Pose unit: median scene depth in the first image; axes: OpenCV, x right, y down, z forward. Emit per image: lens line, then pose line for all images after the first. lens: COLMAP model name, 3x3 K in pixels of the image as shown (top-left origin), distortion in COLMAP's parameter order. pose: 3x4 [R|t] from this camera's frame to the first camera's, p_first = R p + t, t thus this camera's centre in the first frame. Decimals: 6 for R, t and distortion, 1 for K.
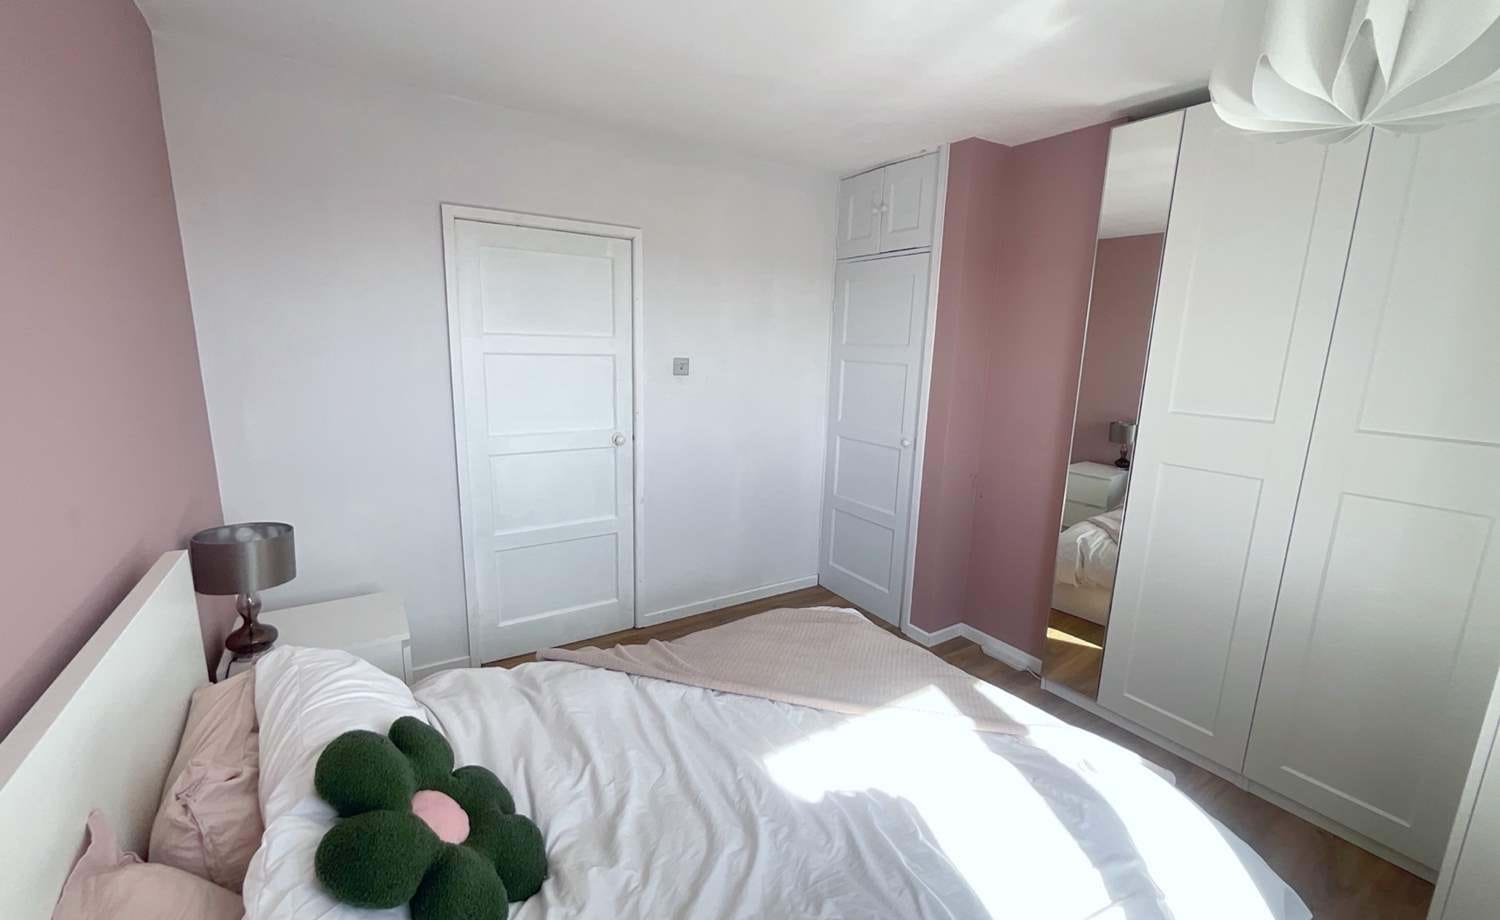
lens RADIAL K [[607.9, 0, 750.0], [0, 607.9, 460.0], [0, 0, 1]] dist [-0.001847, 0.000512]
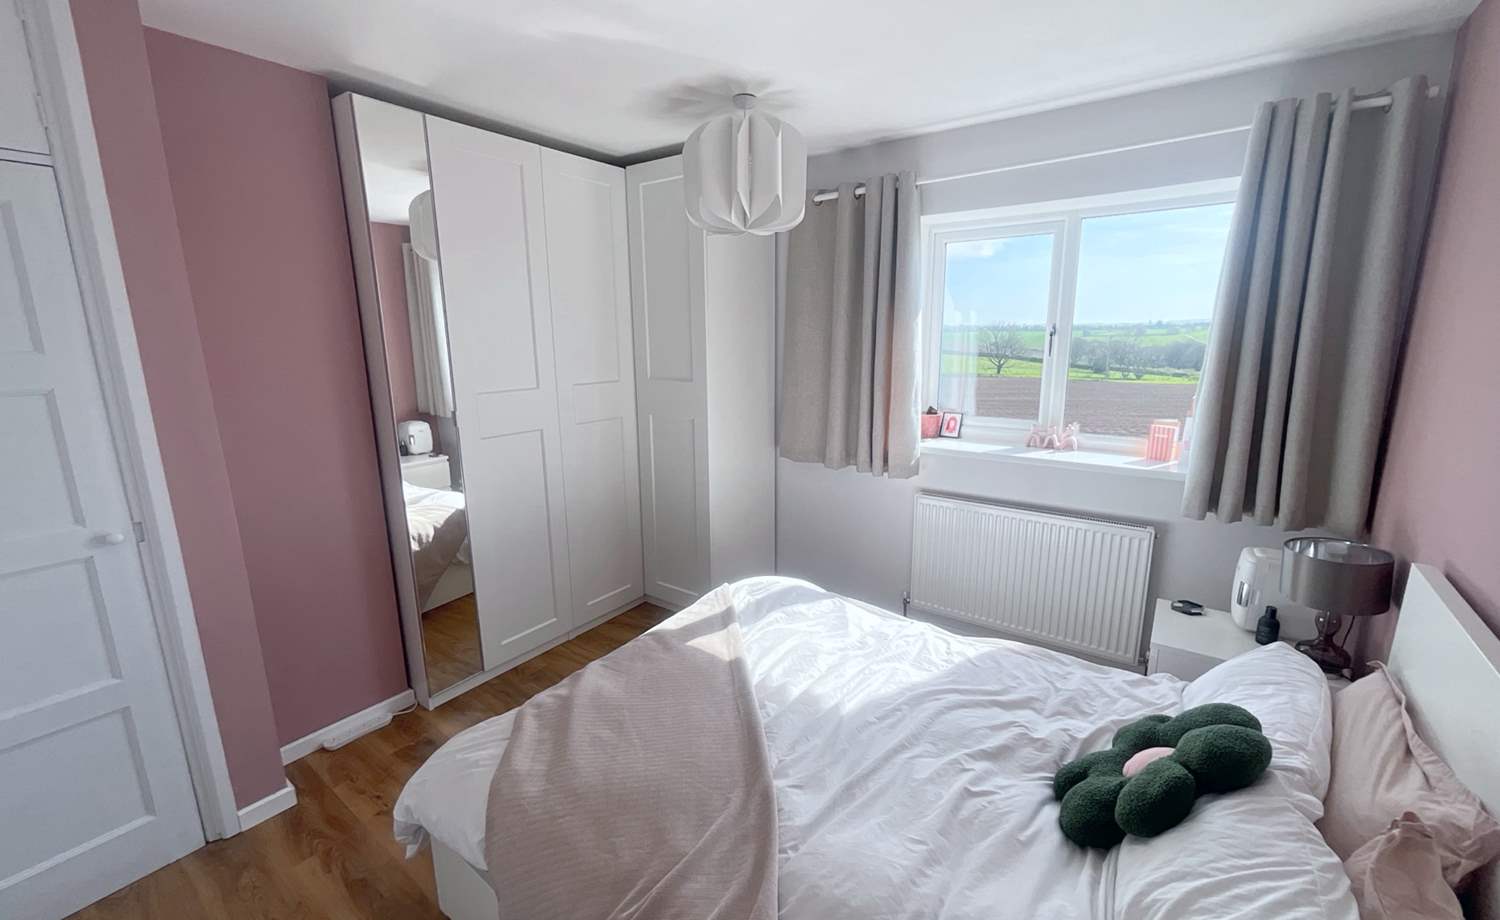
lens RADIAL K [[607.9, 0, 750.0], [0, 607.9, 460.0], [0, 0, 1]] dist [-0.001847, 0.000512]
pose [[-0.358716, -0.219353, 0.907308, -0.719479], [0.167045, 0.941221, 0.293595, -0.276538], [-0.918378, 0.256879, -0.300989, 1.167561]]
